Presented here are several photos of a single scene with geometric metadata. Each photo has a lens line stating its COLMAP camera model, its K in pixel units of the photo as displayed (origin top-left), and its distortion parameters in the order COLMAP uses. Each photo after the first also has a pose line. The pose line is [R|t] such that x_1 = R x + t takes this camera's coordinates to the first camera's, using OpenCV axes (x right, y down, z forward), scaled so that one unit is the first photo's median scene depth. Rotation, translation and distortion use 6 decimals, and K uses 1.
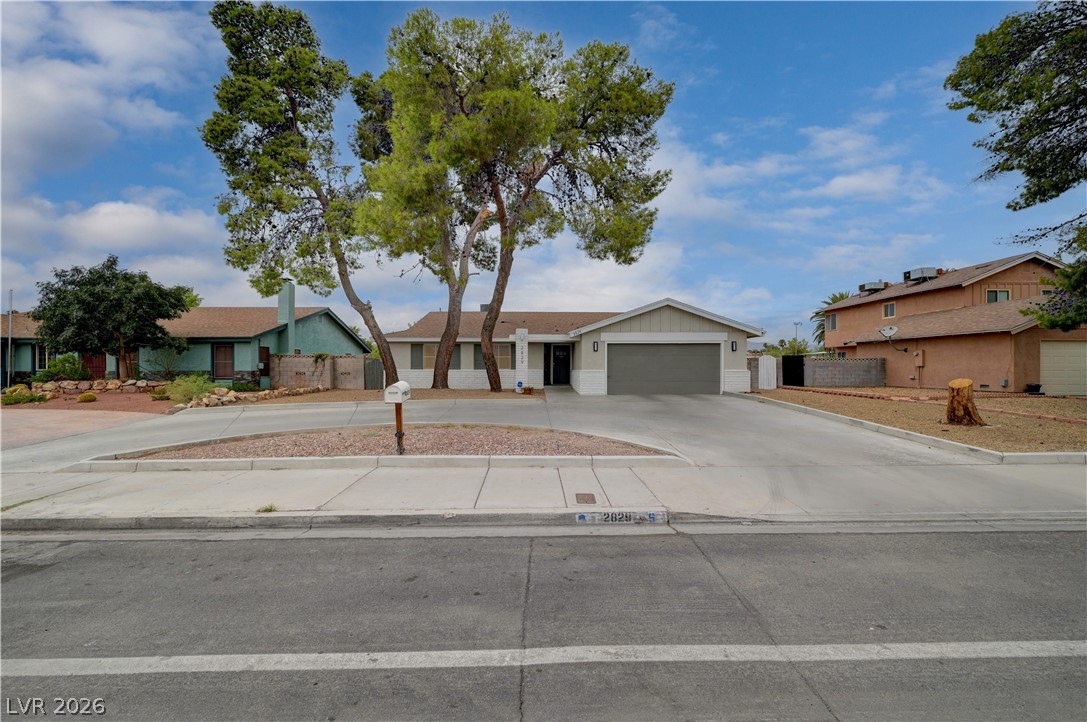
lens RADIAL K [[434.8, 0, 543.5], [0, 434.8, 361.0], [0, 0, 1]] dist [0.001196, -0.000038]
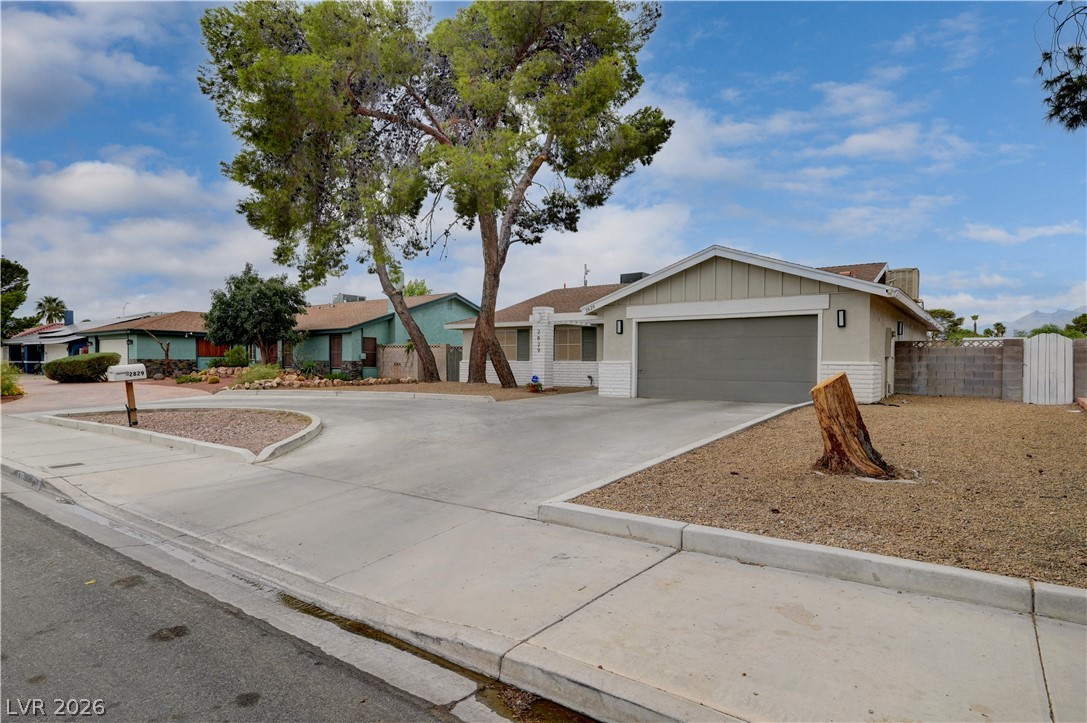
lens RADIAL K [[606.5, 0, 543.5], [0, 606.5, 361.5], [0, 0, 1]] dist [0.000609, 0.000545]
pose [[0.790109, 0.004264, -0.612952, 0.572092], [0.002227, 0.999949, 0.009827, 0.011111], [0.612963, -0.009129, 0.790059, 0.150108]]
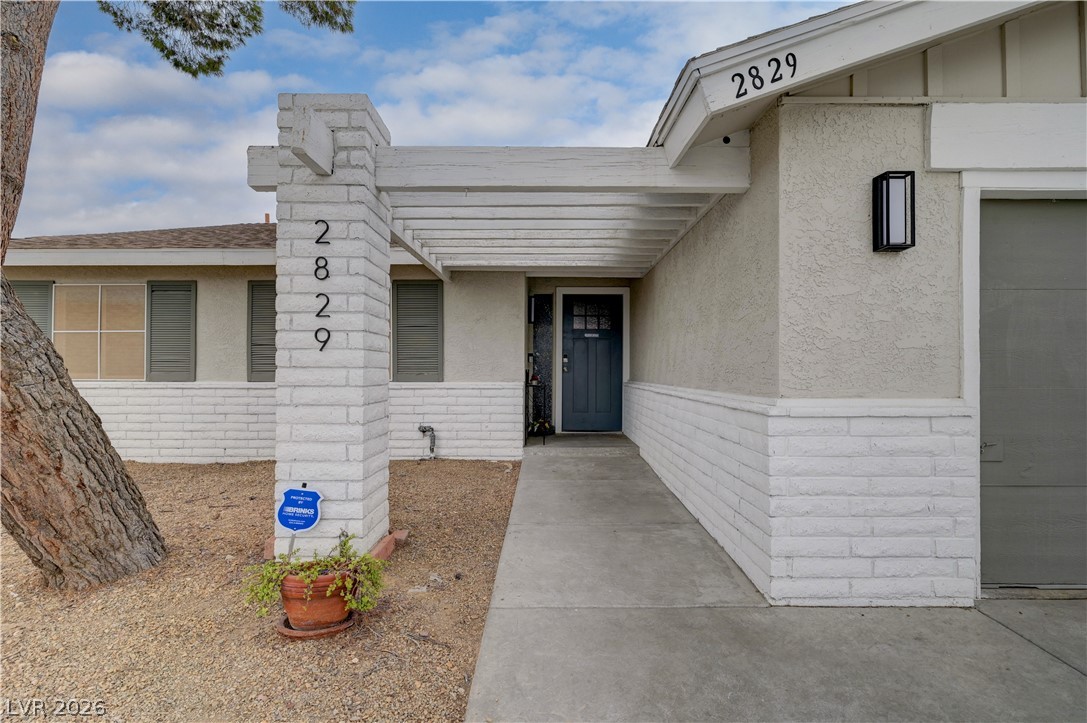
lens RADIAL K [[514.5, 0, 543.5], [0, 514.5, 361.5], [0, 0, 1]] dist [-0.004699, -0.000506]
pose [[0.999626, 0.000514, -0.027332, 0.021723], [-0.000486, 0.999999, 0.001024, 0.008712], [0.027332, -0.001010, 0.999626, 0.787574]]
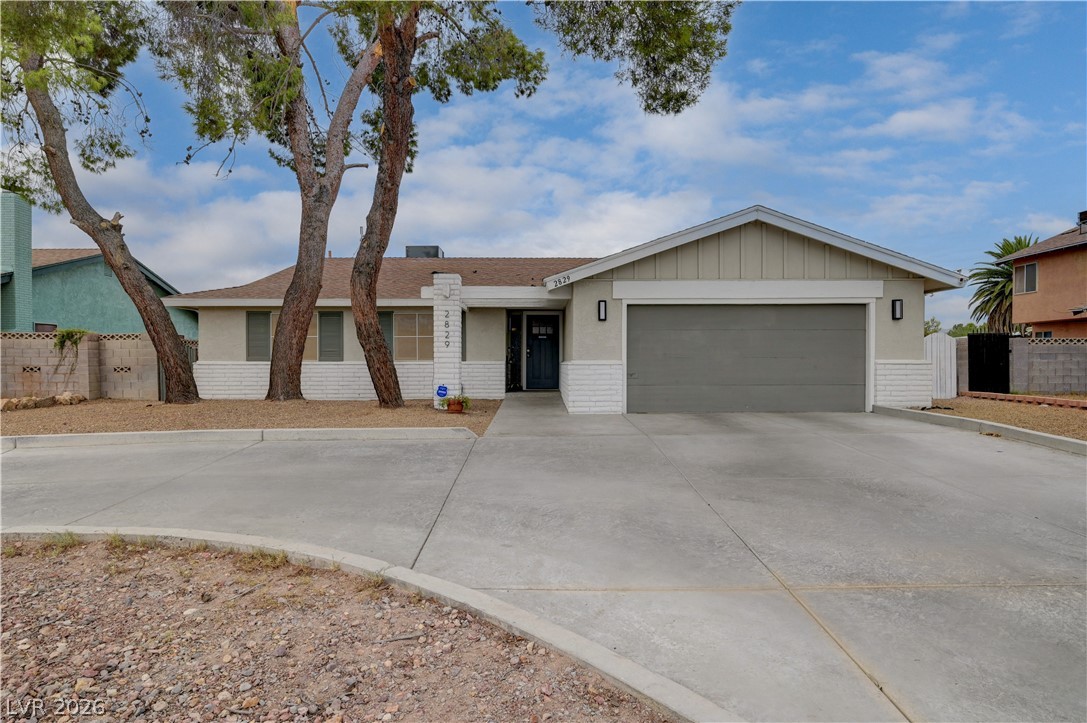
lens RADIAL K [[606.5, 0, 543.5], [0, 606.5, 361.5], [0, 0, 1]] dist [0.000609, 0.000545]
pose [[0.999948, -0.001159, -0.010132, 0.058372], [0.001303, 0.999898, 0.014205, 0.011295], [0.010115, -0.014218, 0.999848, 0.318632]]
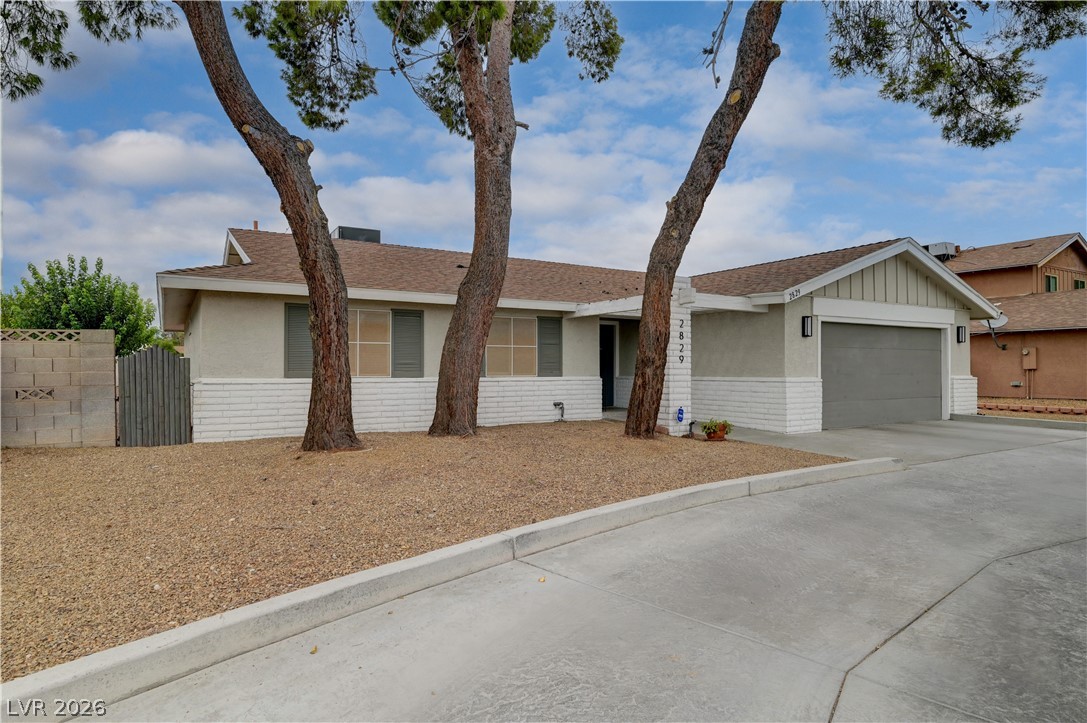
lens RADIAL K [[625.7, 0, 543.5], [0, 625.7, 361.5], [0, 0, 1]] dist [-0.001055, -0.000689]
pose [[0.864578, 0.006713, 0.502453, -0.416568], [-0.008702, 0.999961, 0.001614, 0.004552], [-0.502423, -0.005767, 0.864603, 0.529015]]
